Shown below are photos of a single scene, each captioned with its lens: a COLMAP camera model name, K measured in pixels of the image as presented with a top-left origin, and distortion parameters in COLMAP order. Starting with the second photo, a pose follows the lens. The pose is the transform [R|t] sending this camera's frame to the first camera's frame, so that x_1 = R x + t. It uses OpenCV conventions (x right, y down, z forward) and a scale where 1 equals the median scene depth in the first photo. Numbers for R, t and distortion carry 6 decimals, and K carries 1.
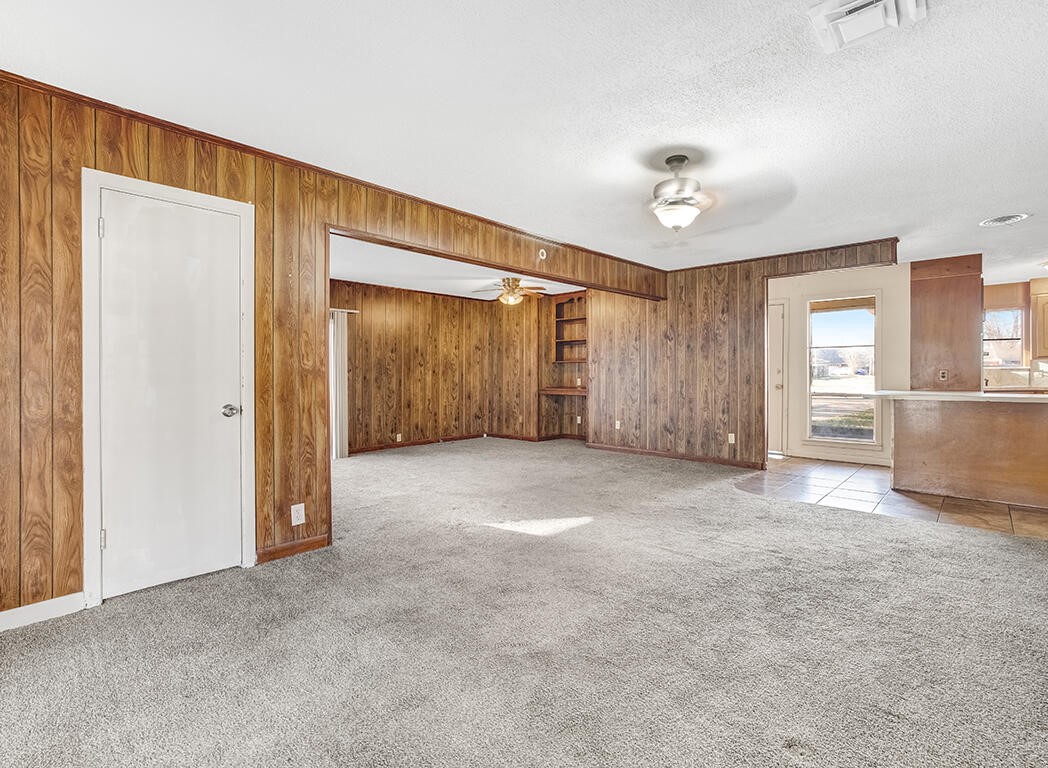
lens RADIAL K [[503.1, 0, 528.2], [0, 503.1, 373.1], [0, 0, 1]] dist [-0.002241, -0.000064]
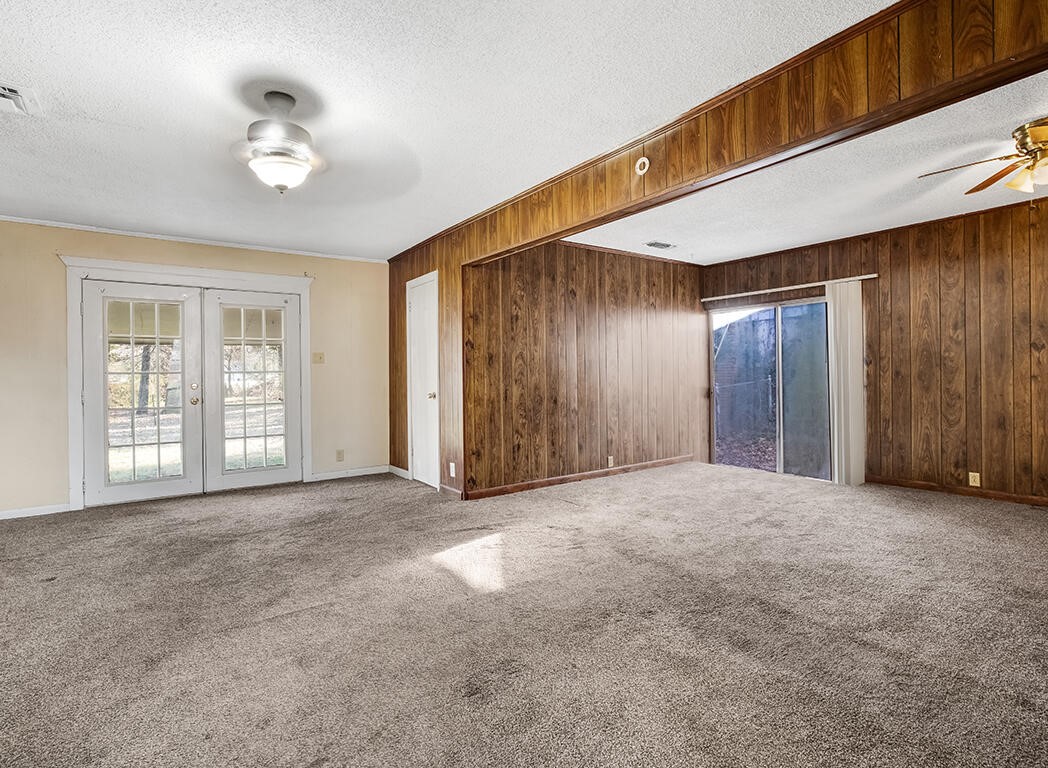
lens RADIAL K [[526.0, 0, 526.2], [0, 526.0, 372.3], [0, 0, 1]] dist [-0.014656, -0.000019]
pose [[-0.203980, 0.006738, -0.978952, 0.654157], [0.016659, 0.999855, 0.003410, -0.002672], [0.978833, -0.015613, -0.204063, 0.994589]]
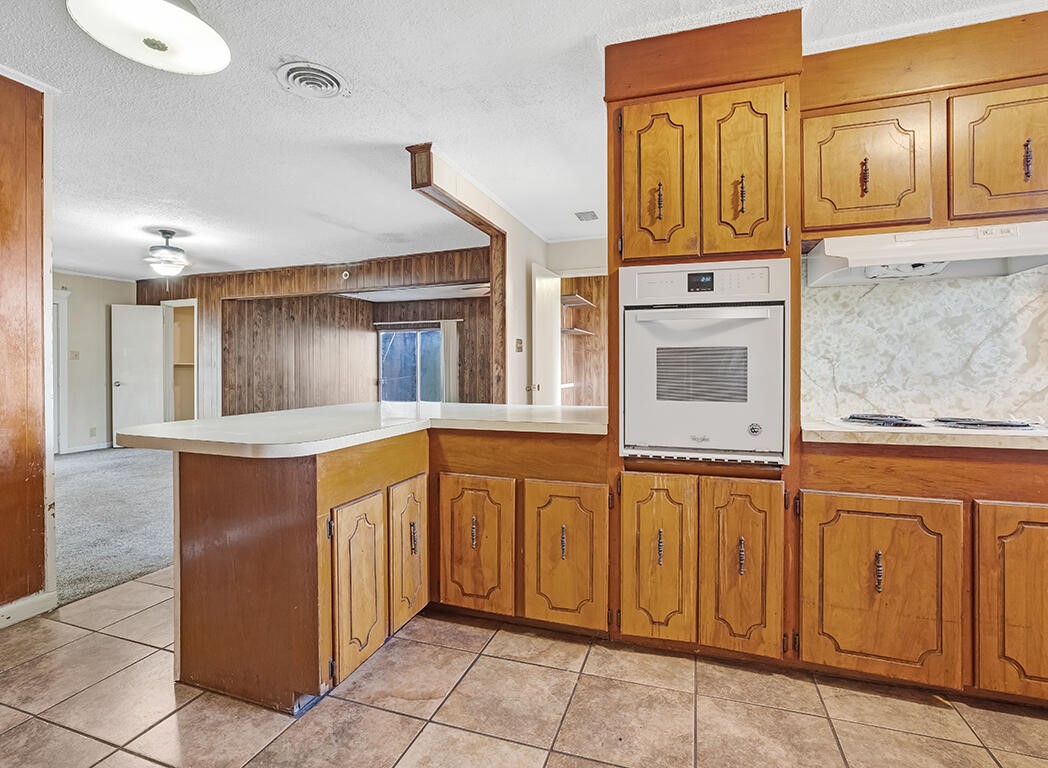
lens RADIAL K [[526.0, 0, 526.2], [0, 526.0, 372.3], [0, 0, 1]] dist [-0.014656, -0.000019]
pose [[0.383216, 0.009533, -0.923609, 1.457805], [0.004199, 0.999918, 0.012063, -0.002456], [0.923649, -0.008501, 0.383145, 0.914778]]
